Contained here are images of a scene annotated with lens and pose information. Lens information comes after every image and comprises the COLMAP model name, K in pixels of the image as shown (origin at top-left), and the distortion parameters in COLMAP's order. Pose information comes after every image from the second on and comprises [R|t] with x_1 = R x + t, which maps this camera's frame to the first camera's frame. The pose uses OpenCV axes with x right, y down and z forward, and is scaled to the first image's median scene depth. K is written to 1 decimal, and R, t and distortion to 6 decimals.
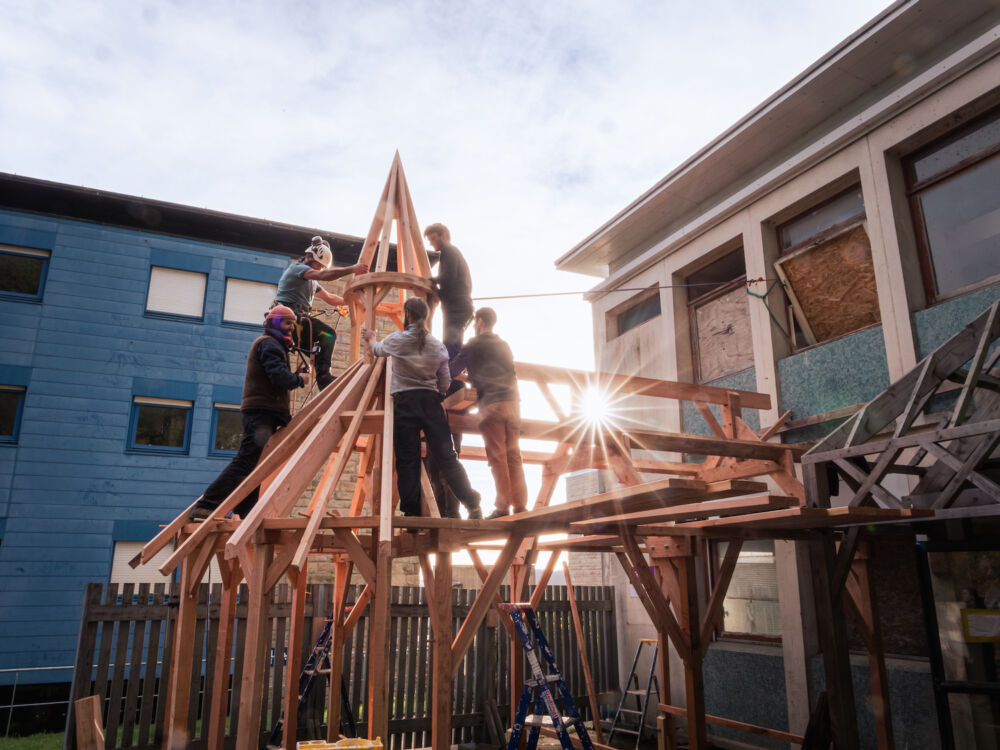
lens RADIAL K [[739.0, 0, 491.7], [0, 739.0, 361.5], [0, 0, 1]] dist [-0.041945, 0.013399]
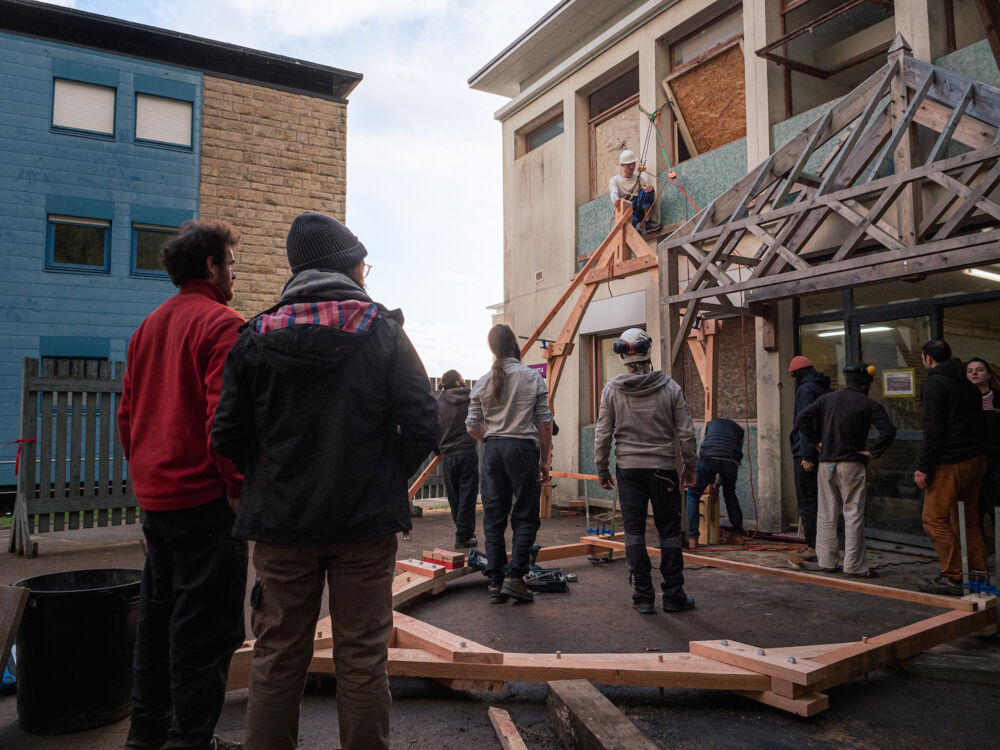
lens RADIAL K [[739.0, 0, 491.7], [0, 739.0, 361.5], [0, 0, 1]] dist [-0.041945, 0.013399]
pose [[0.995792, -0.000143, 0.091643, 0.039659], [-0.018795, 0.978423, 0.205757, 0.057283], [-0.089695, -0.206614, 0.974303, -0.114068]]
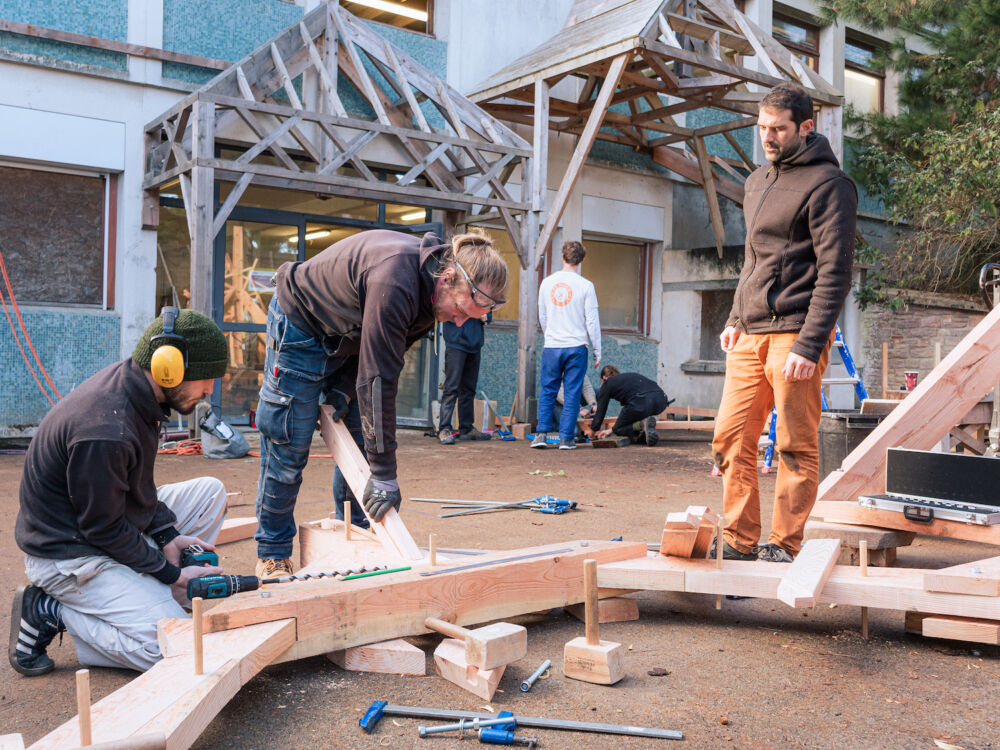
lens RADIAL K [[981.6, 0, 500.0], [0, 981.6, 375.0], [0, 0, 1]] dist [-0.011626, 0.007682]
pose [[-0.181540, -0.029305, 0.982947, -0.704025], [-0.306035, 0.951604, -0.028150, 0.301643], [-0.934551, -0.305927, -0.181723, 0.565501]]
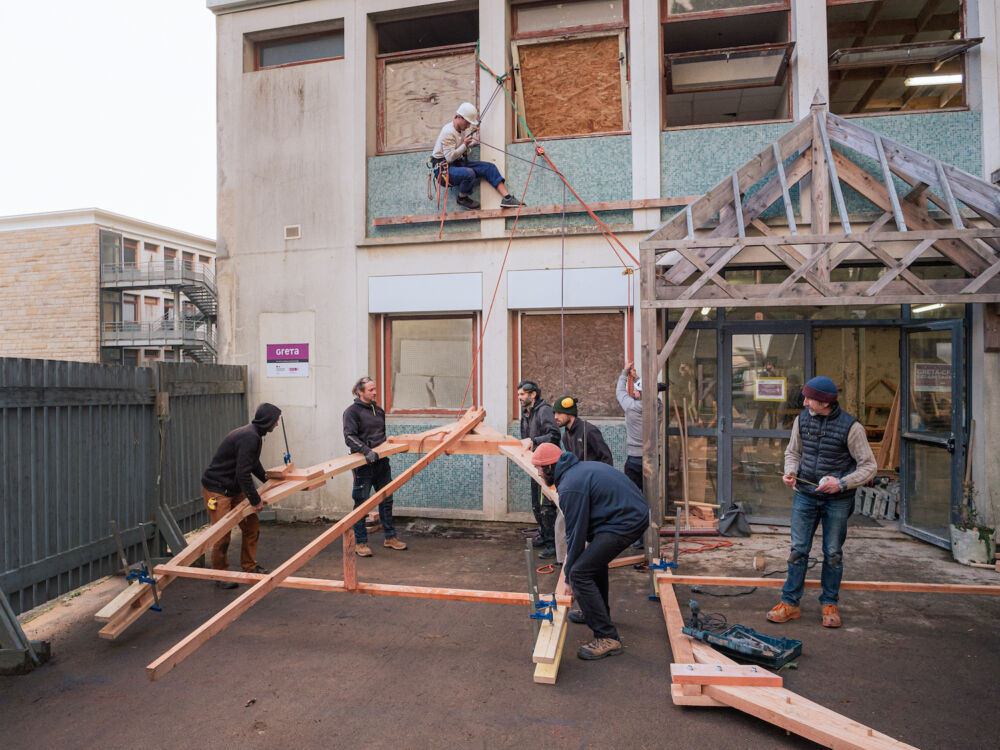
lens RADIAL K [[746.6, 0, 481.5], [0, 746.6, 363.9], [0, 0, 1]] dist [-0.047011, 0.001321]
pose [[0.642582, -0.001411, 0.766215, -0.428127], [-0.211009, 0.961005, 0.178731, 0.117975], [-0.736589, -0.276528, 0.617227, 0.340386]]
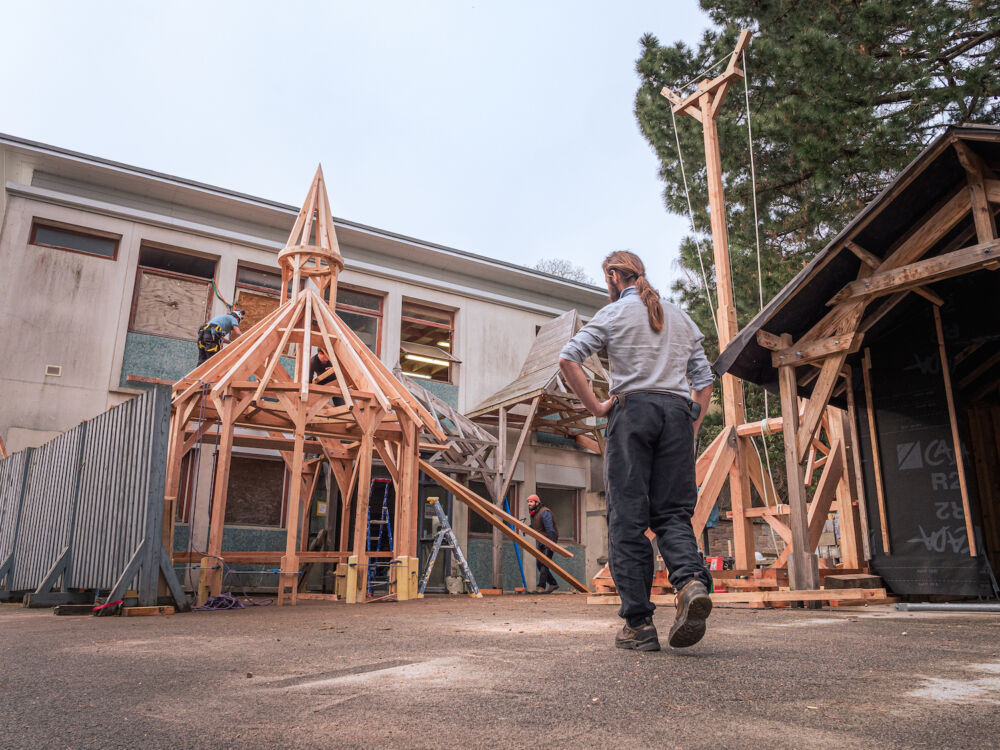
lens RADIAL K [[746.6, 0, 481.5], [0, 746.6, 363.9], [0, 0, 1]] dist [-0.047011, 0.001321]
pose [[-0.109498, 0.270468, 0.956482, -1.268768], [-0.297791, 0.909142, -0.291173, 0.353552], [-0.948331, -0.316714, -0.019006, 0.526242]]
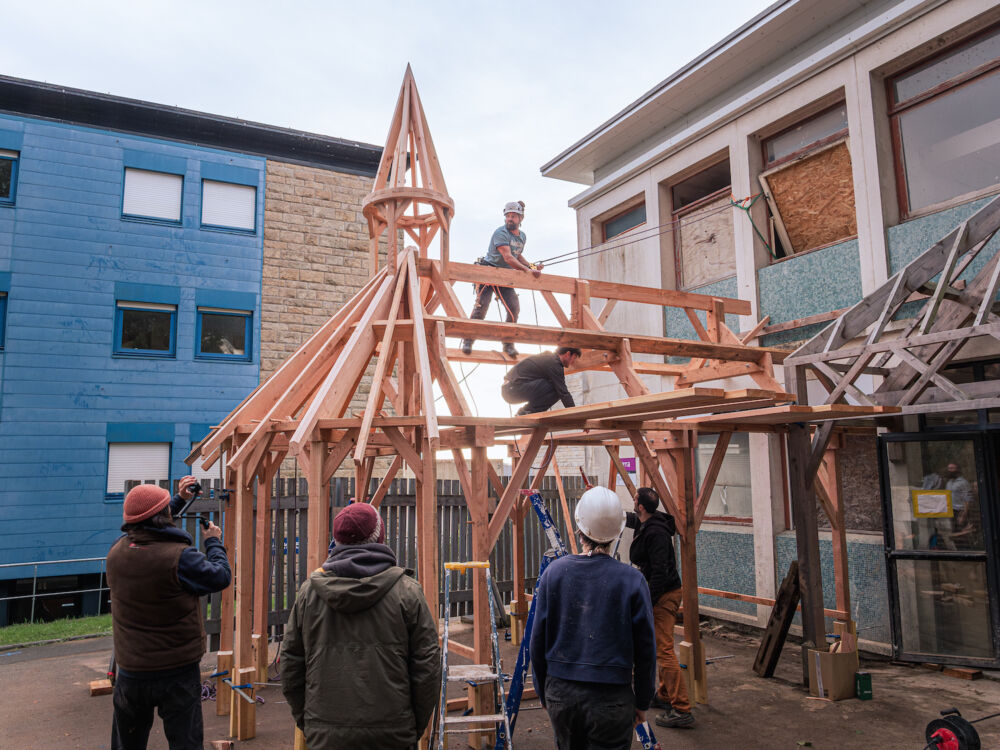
lens RADIAL K [[739.0, 0, 491.7], [0, 739.0, 361.5], [0, 0, 1]] dist [-0.041945, 0.013399]
pose [[0.998435, -0.006747, 0.055509, -0.064129], [-0.000921, 0.990575, 0.136966, -0.015592], [-0.055910, -0.136803, 0.989019, -0.062713]]
